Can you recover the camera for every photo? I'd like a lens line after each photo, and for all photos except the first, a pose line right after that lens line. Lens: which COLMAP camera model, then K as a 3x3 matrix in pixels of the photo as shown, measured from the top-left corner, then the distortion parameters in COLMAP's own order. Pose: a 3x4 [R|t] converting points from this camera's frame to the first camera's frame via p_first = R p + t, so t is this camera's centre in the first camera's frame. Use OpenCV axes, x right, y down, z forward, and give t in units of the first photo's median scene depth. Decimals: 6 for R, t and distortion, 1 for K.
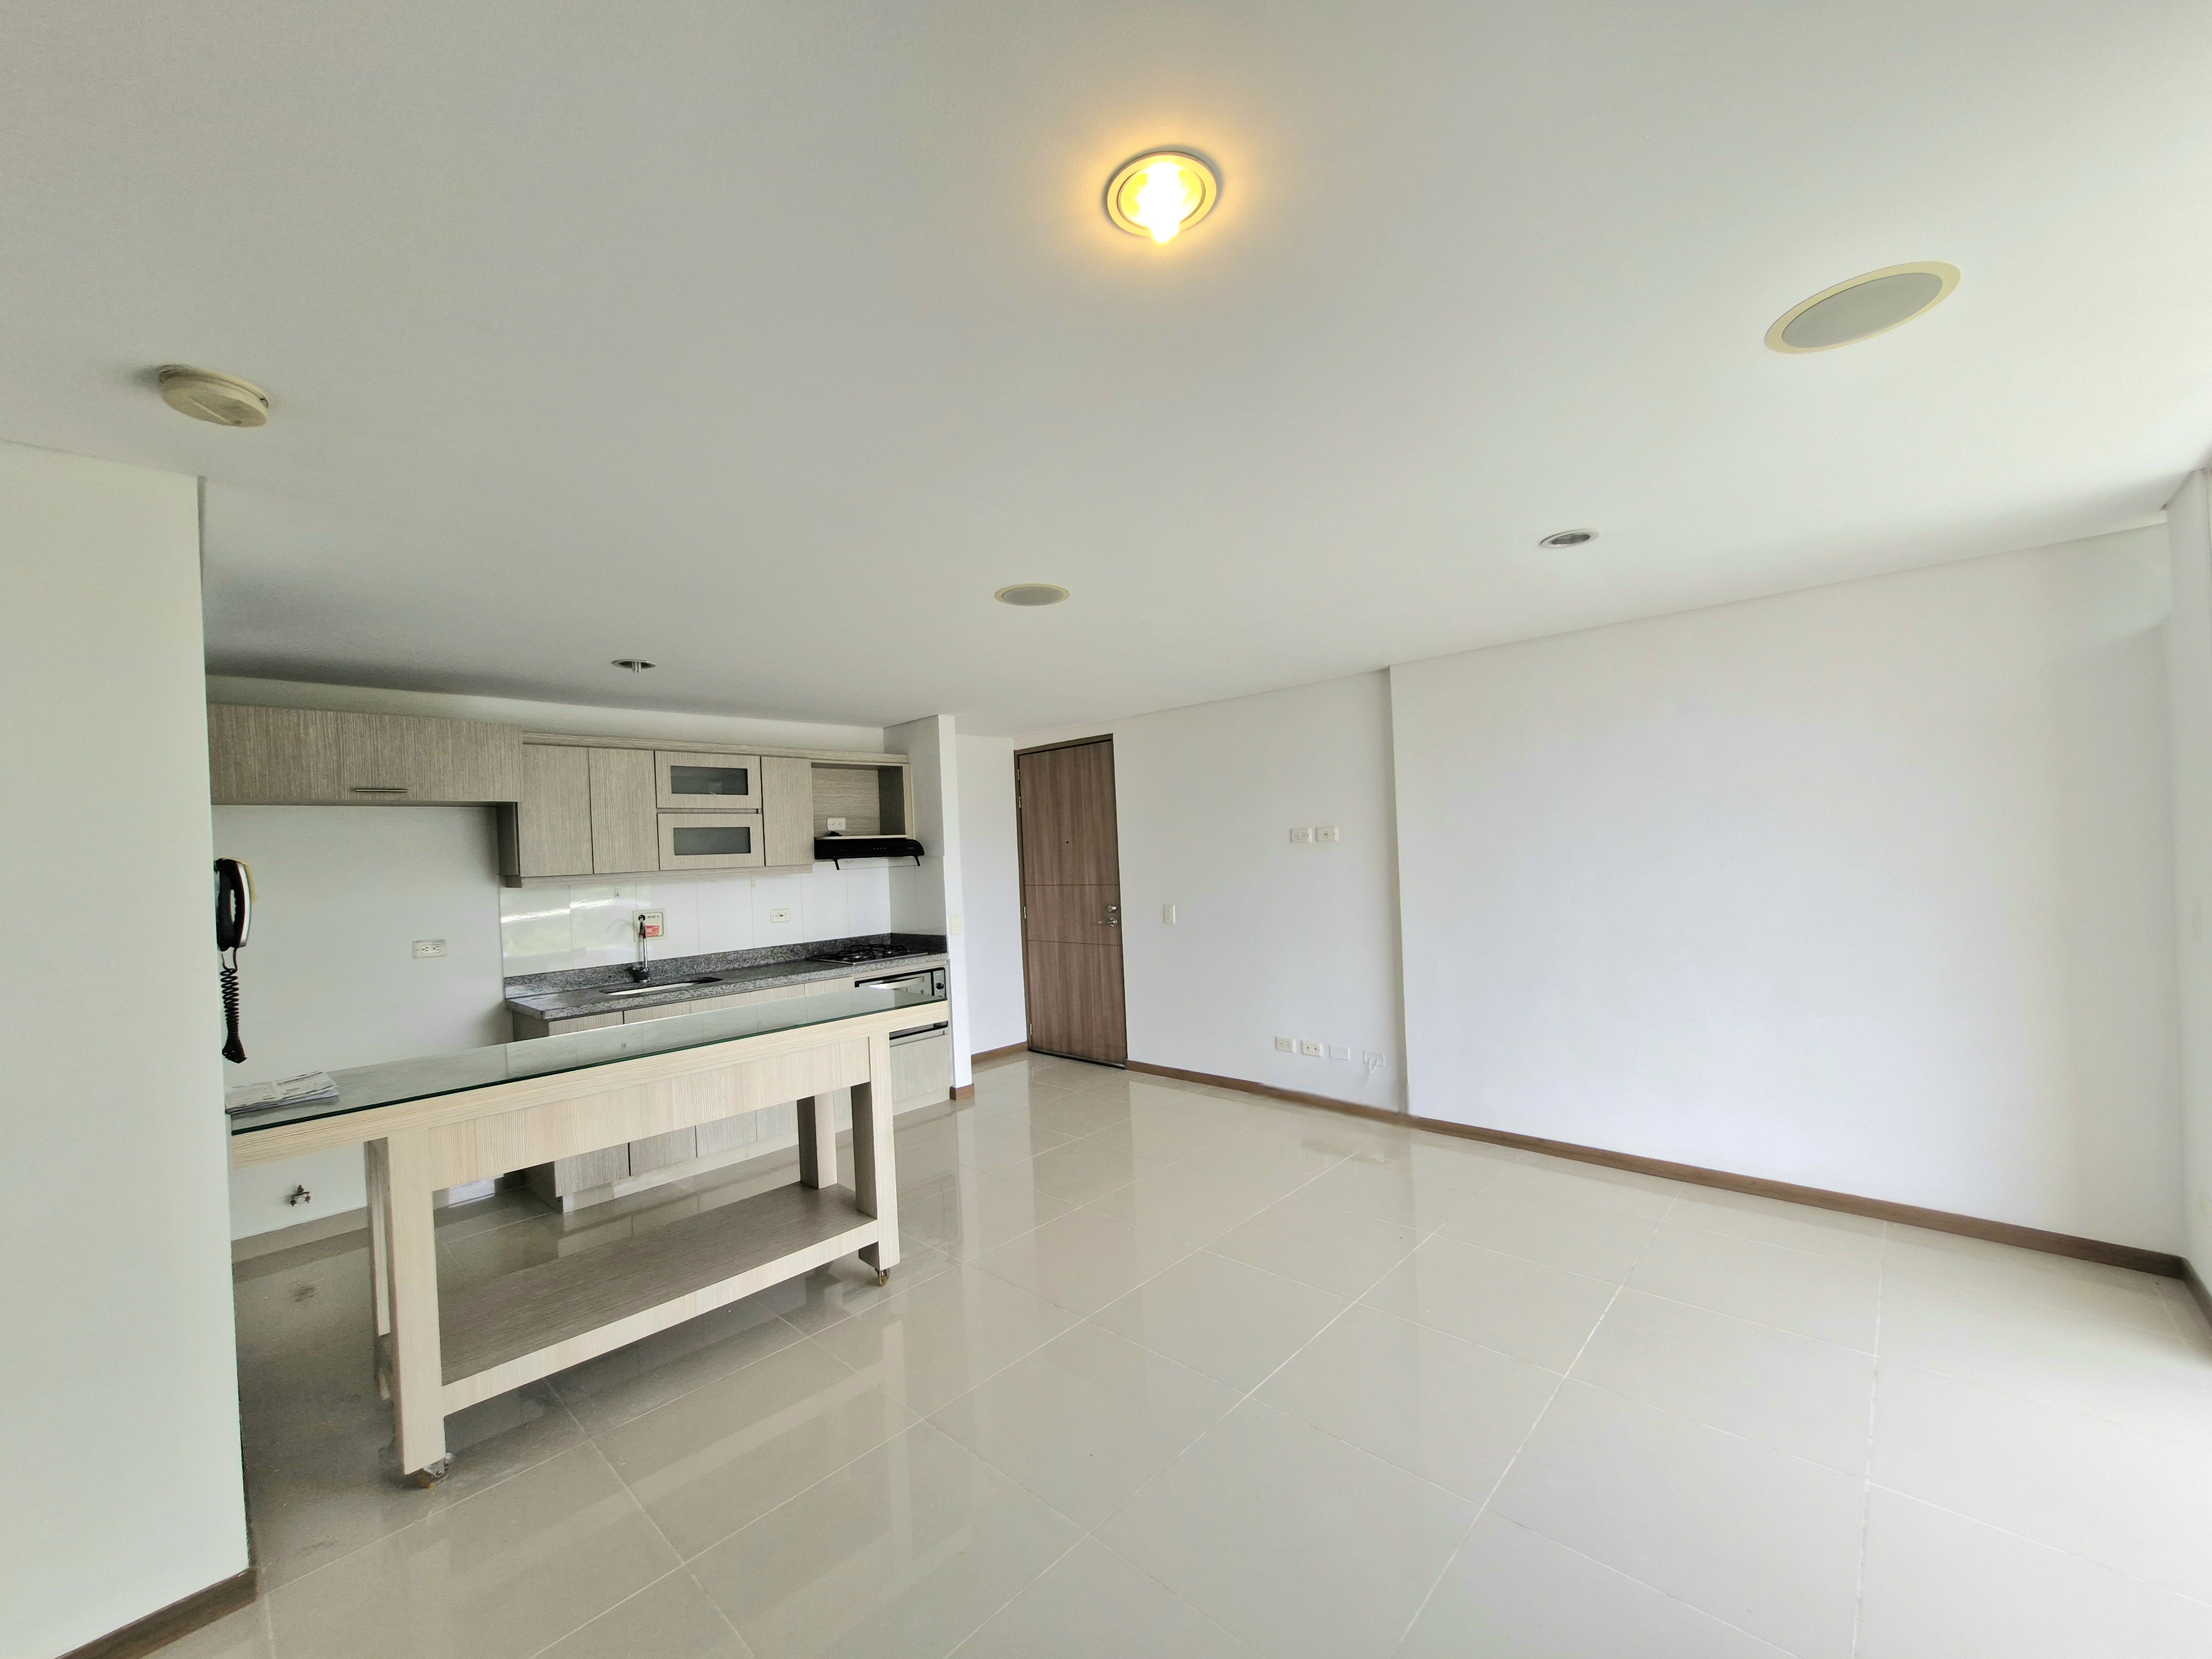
lens RADIAL K [[871.5, 0, 1100.1], [0, 871.5, 844.8], [0, 0, 1]] dist [0.002255, 0.000223]
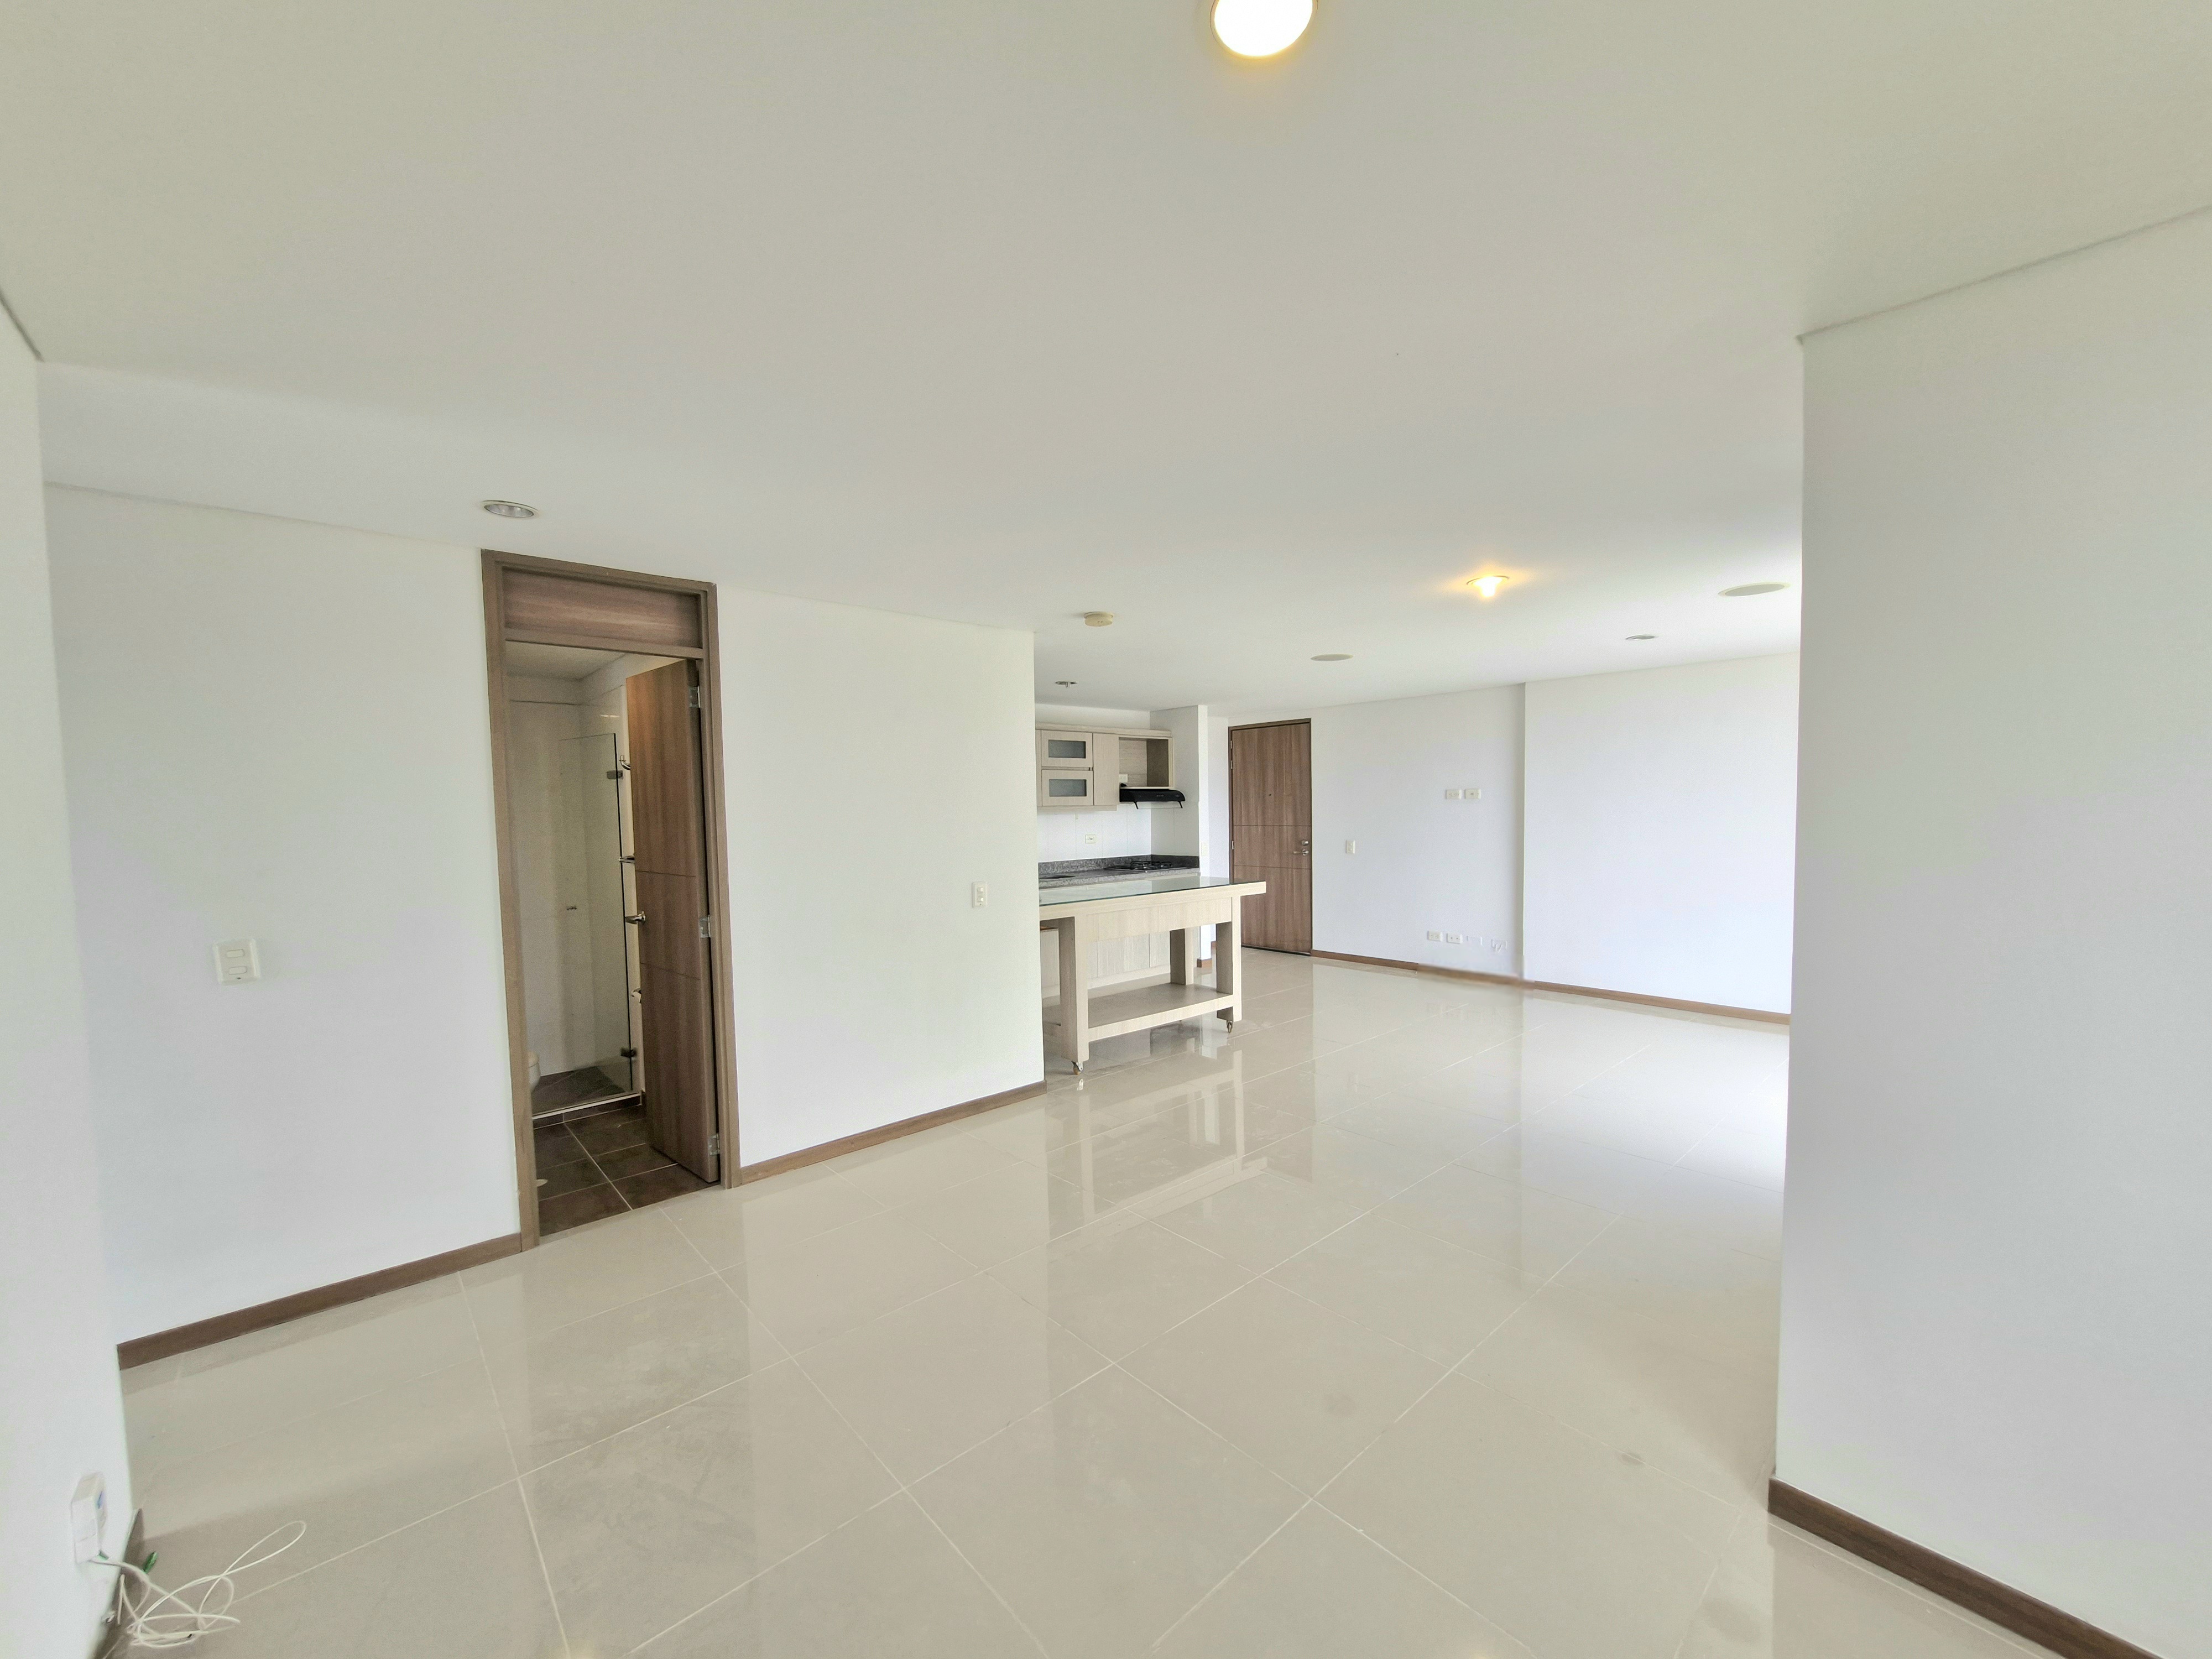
lens RADIAL K [[871.5, 0, 1099.7], [0, 871.5, 845.7], [0, 0, 1]] dist [0.002255, 0.000223]
pose [[0.995655, 0.030780, -0.087880, -0.226724], [-0.026011, 0.998153, 0.054897, 0.010732], [0.089407, -0.052373, 0.994617, -0.507571]]
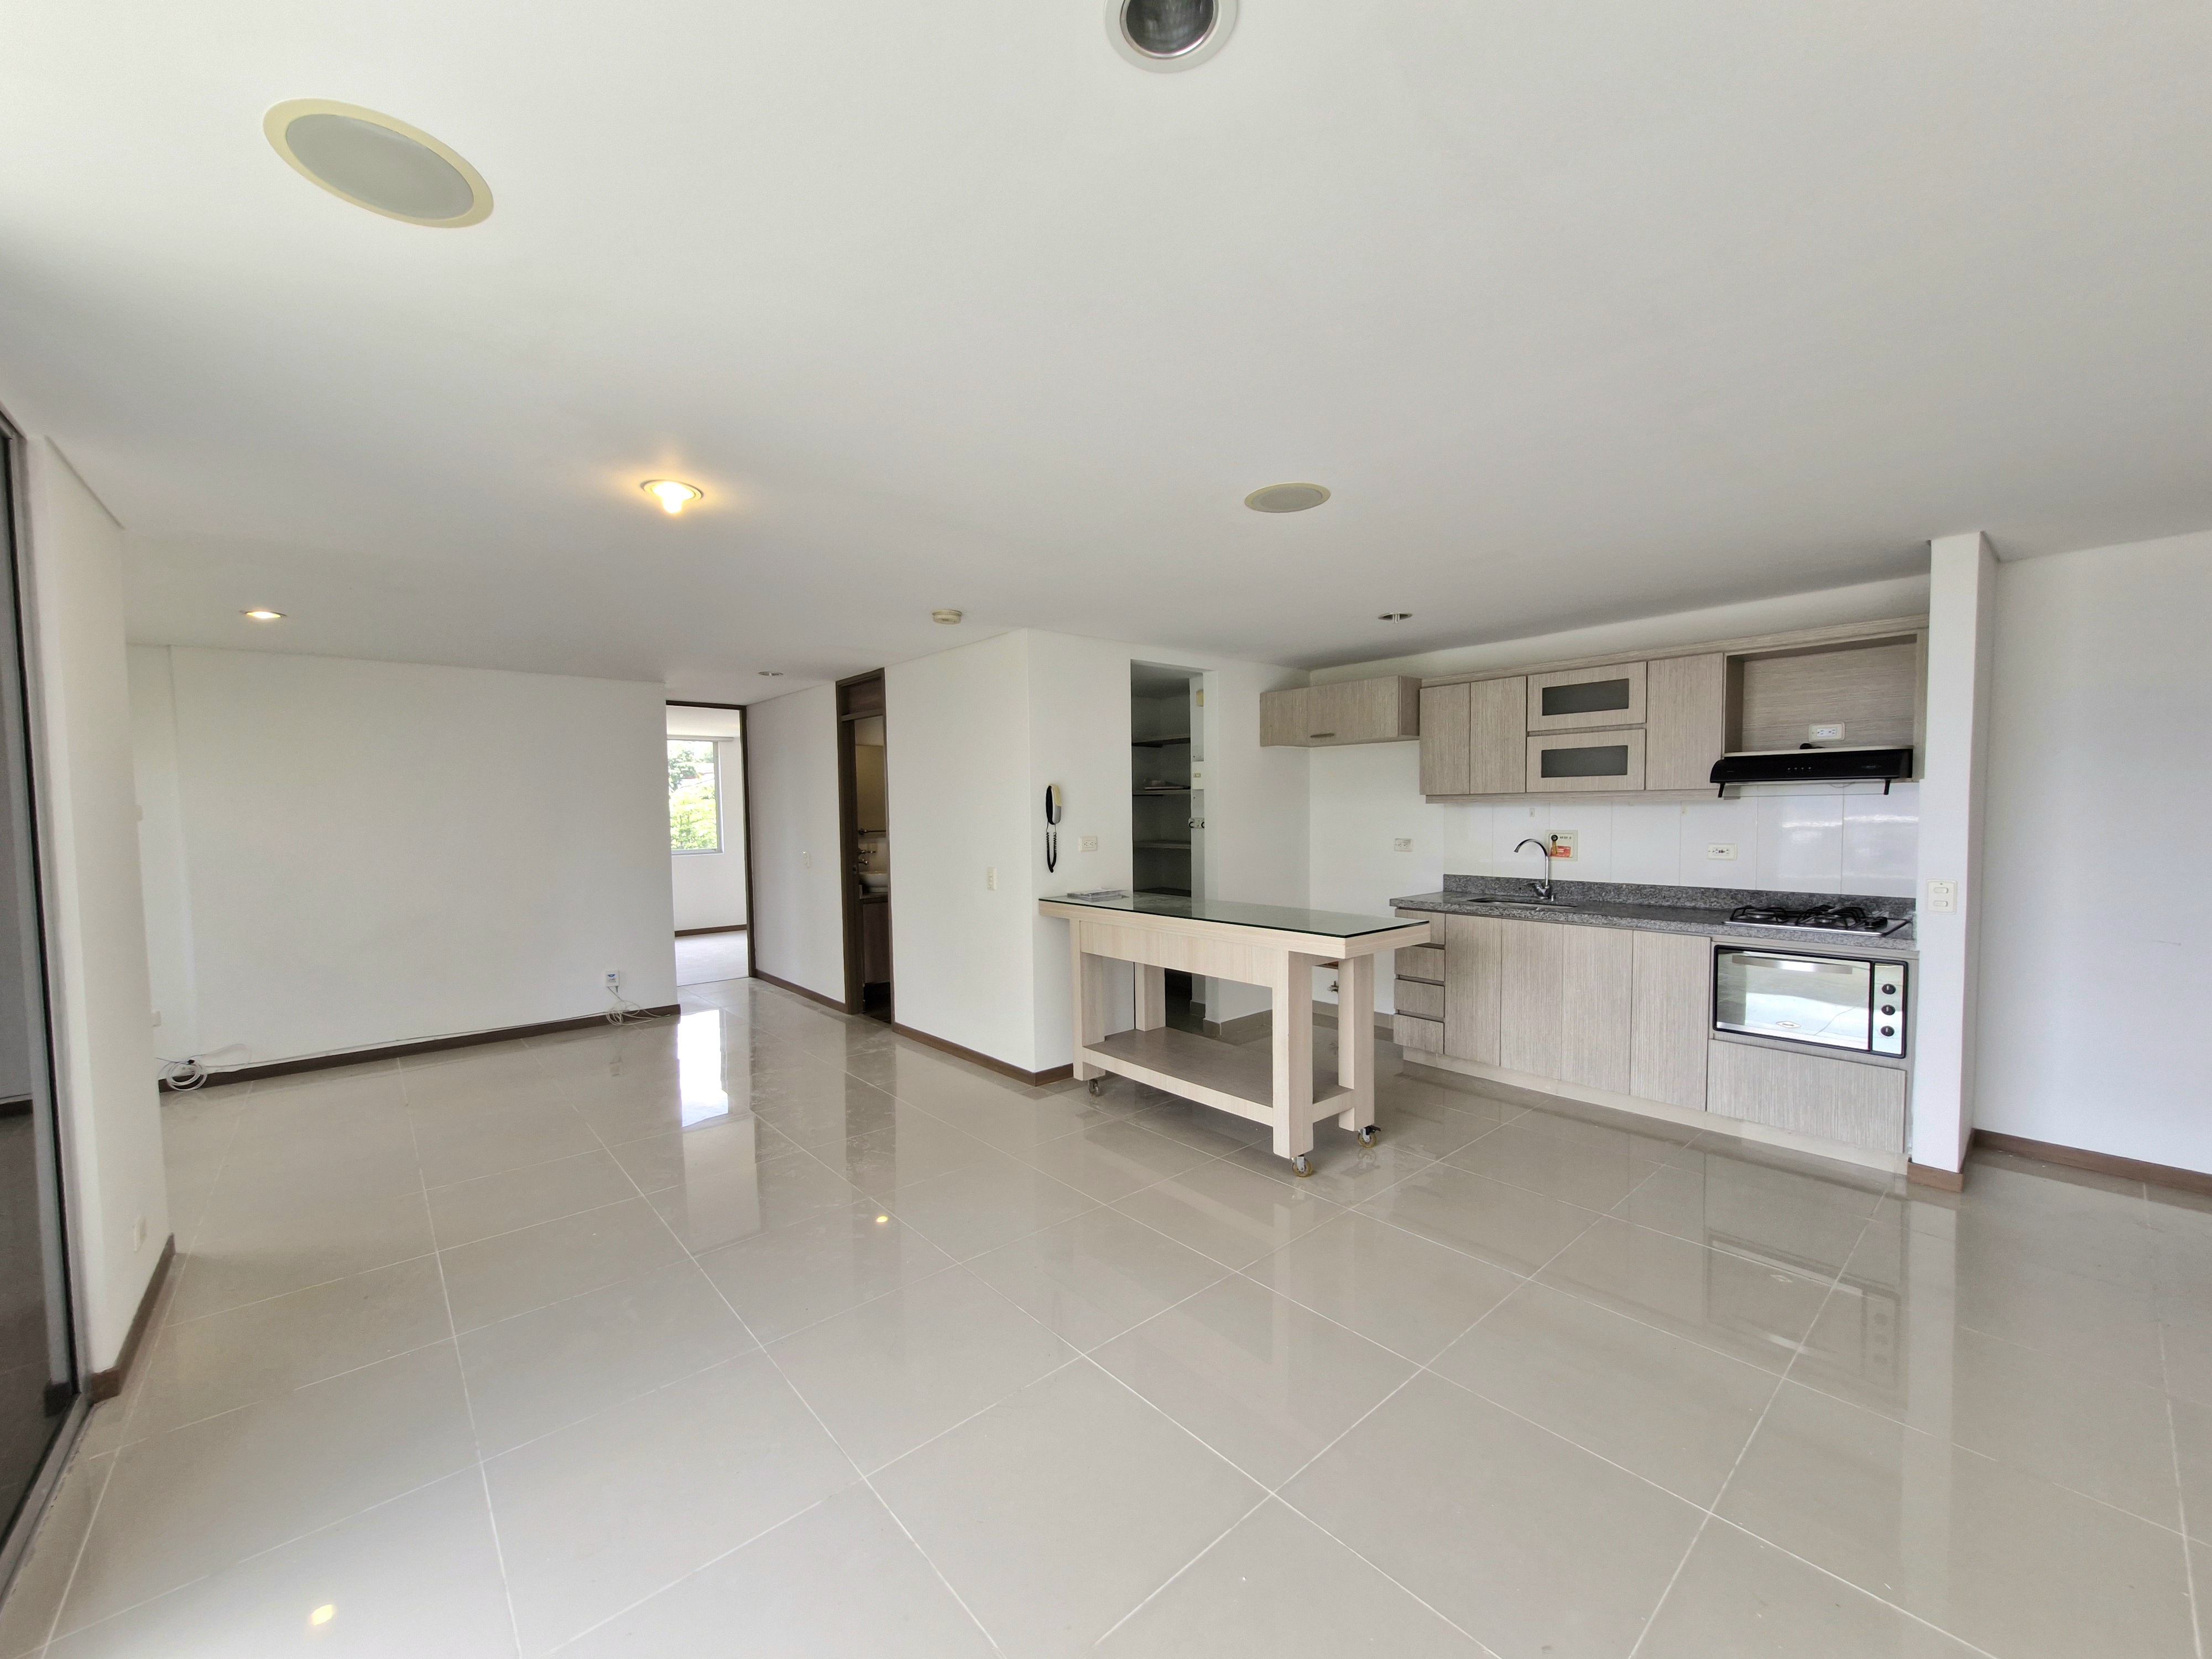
lens RADIAL K [[871.5, 0, 1101.1], [0, 871.5, 852.0], [0, 0, 1]] dist [0.002255, 0.000223]
pose [[-0.102957, 0.095997, -0.990043, 0.509146], [0.023596, 0.995288, 0.094052, -0.008413], [0.994406, -0.013678, -0.104737, 0.531840]]
